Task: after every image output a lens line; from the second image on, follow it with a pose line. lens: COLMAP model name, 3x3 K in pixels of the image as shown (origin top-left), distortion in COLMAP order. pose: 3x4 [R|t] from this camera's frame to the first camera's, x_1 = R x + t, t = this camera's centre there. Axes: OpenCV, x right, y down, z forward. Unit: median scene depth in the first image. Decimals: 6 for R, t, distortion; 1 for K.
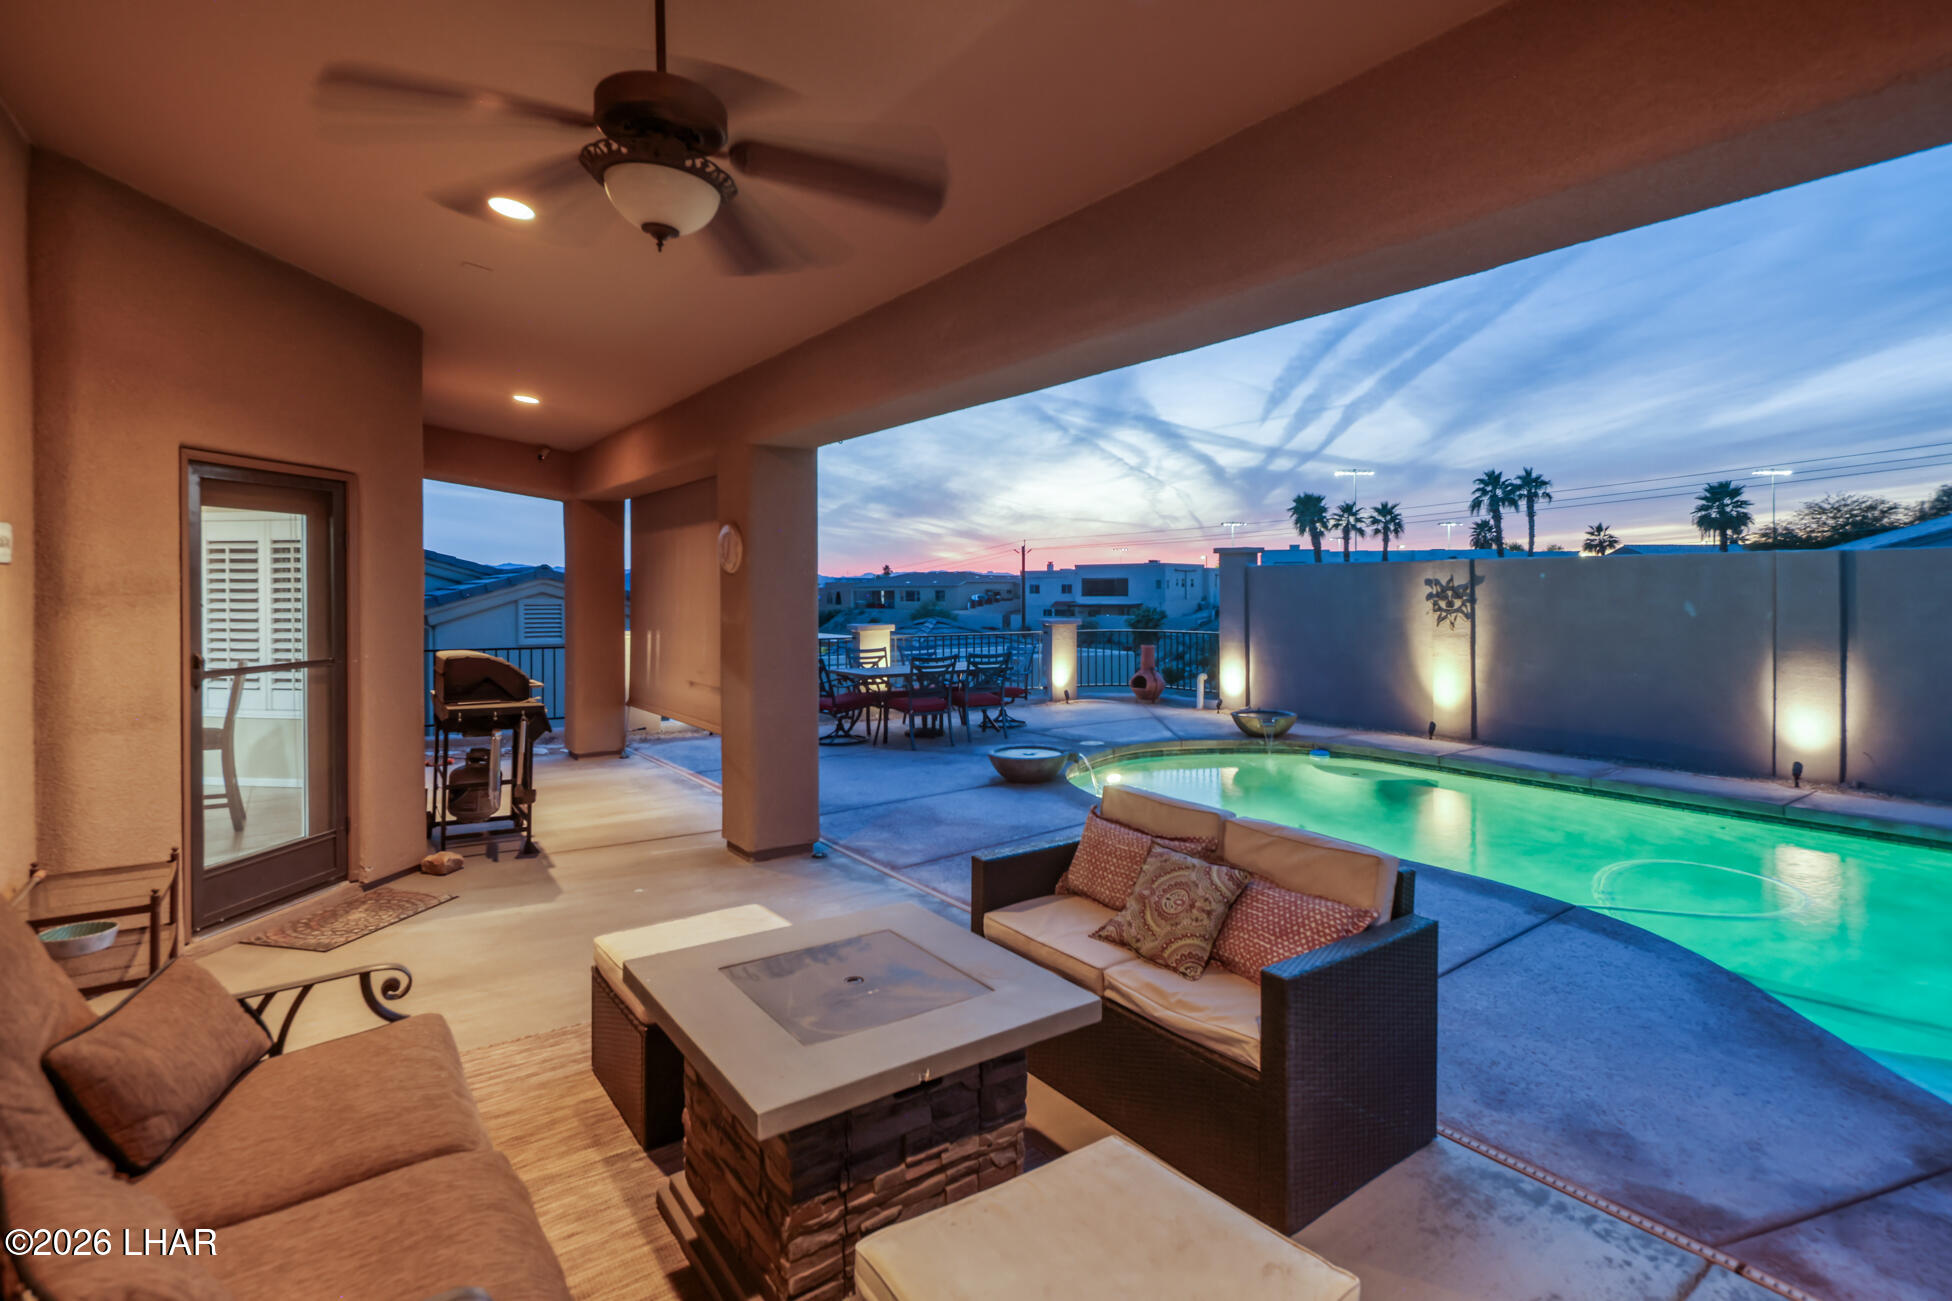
lens RADIAL K [[937.6, 0, 989.6], [0, 937.6, 637.5], [0, 0, 1]] dist [-0.000263, -0.000908]
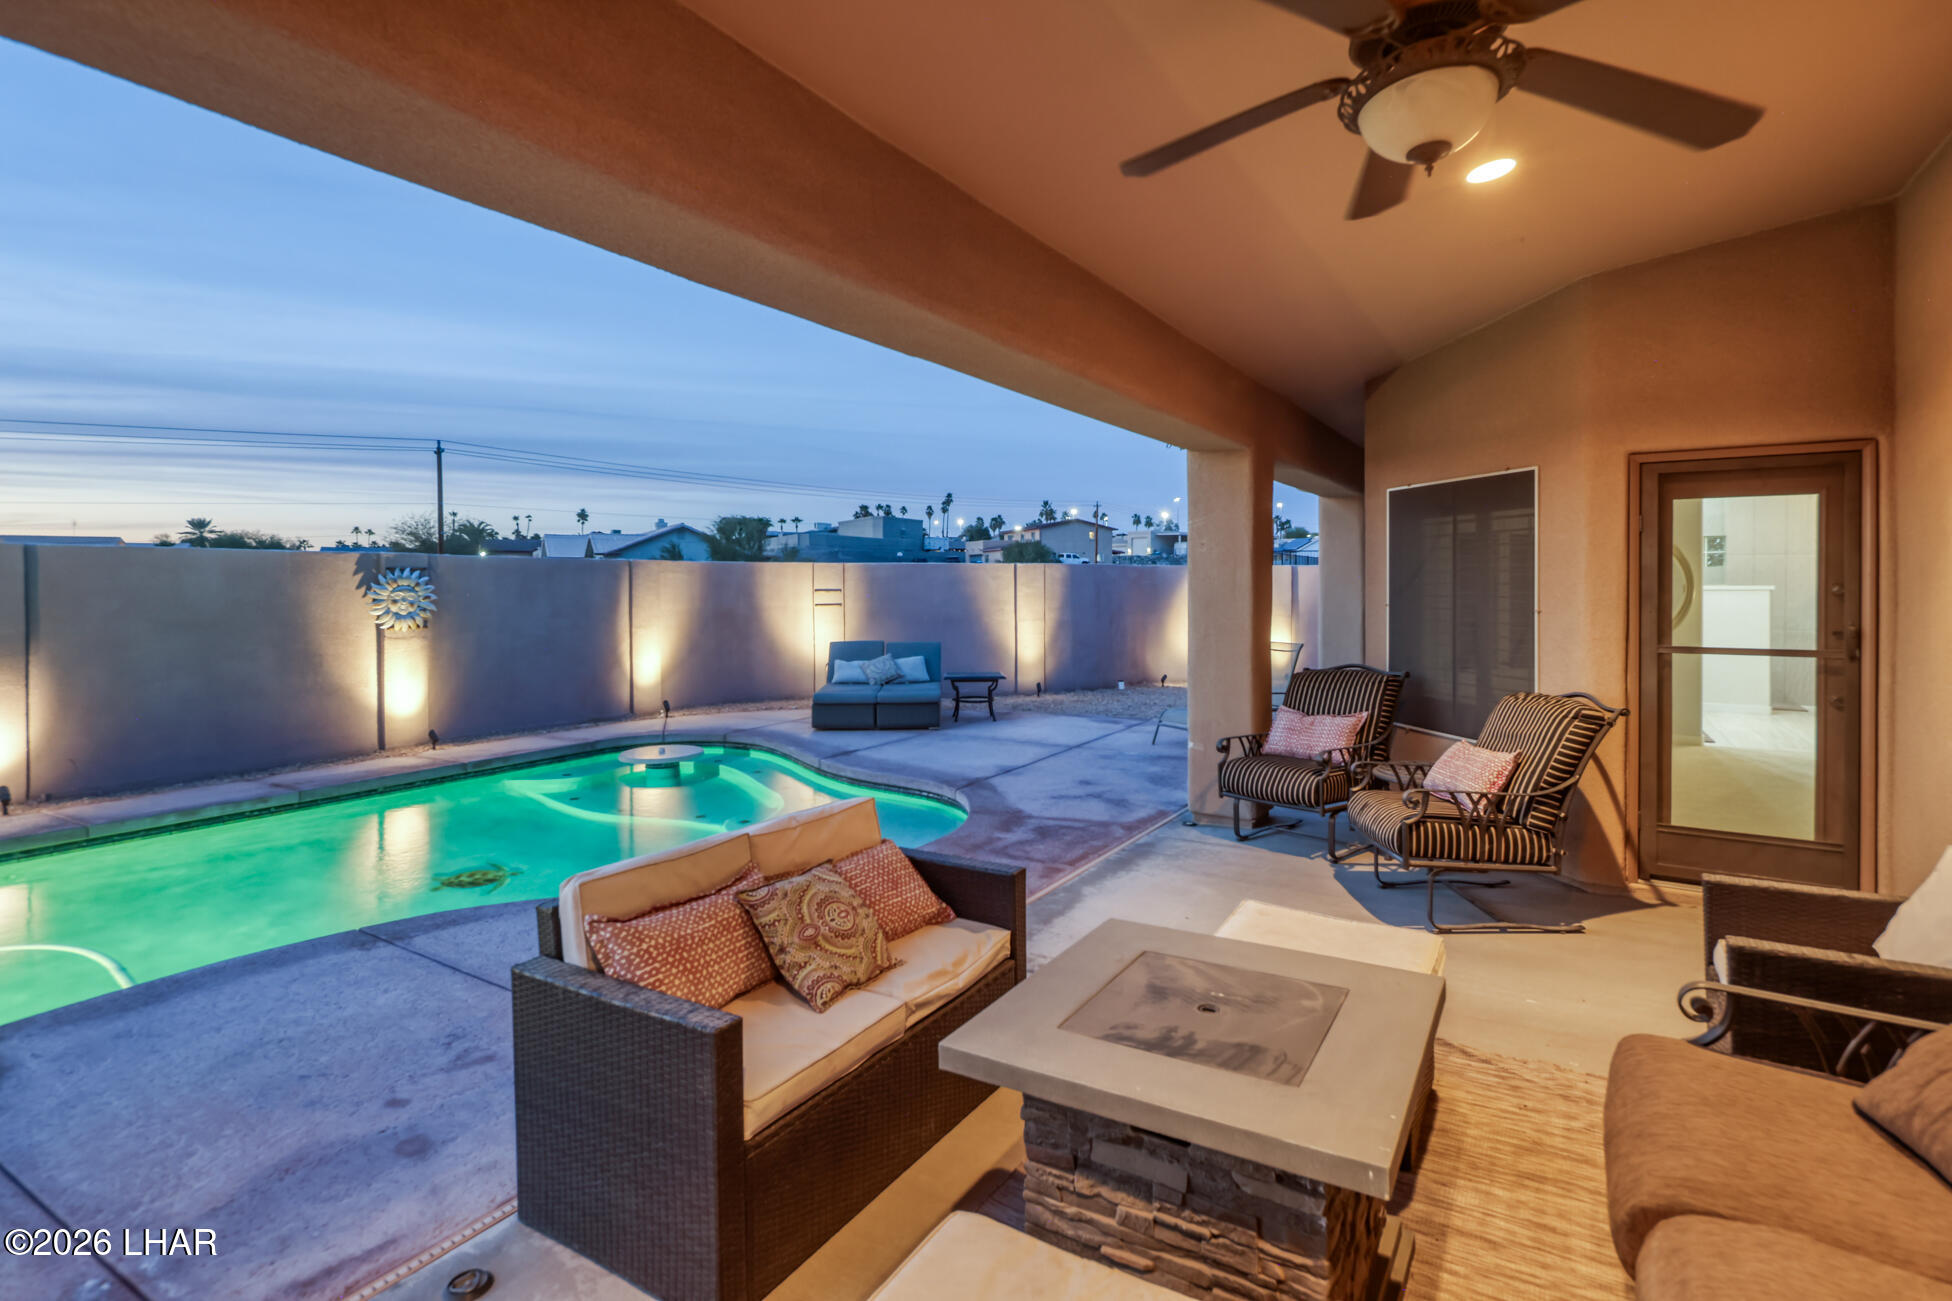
lens RADIAL K [[977.6, 0, 974.6], [0, 977.6, 606.5], [0, 0, 1]] dist [-0.029605, -0.000162]
pose [[-0.384314, -0.015487, 0.923073, -0.788298], [0.053160, 0.997829, 0.038874, -0.052308], [-0.921671, 0.064011, -0.382656, 1.342155]]
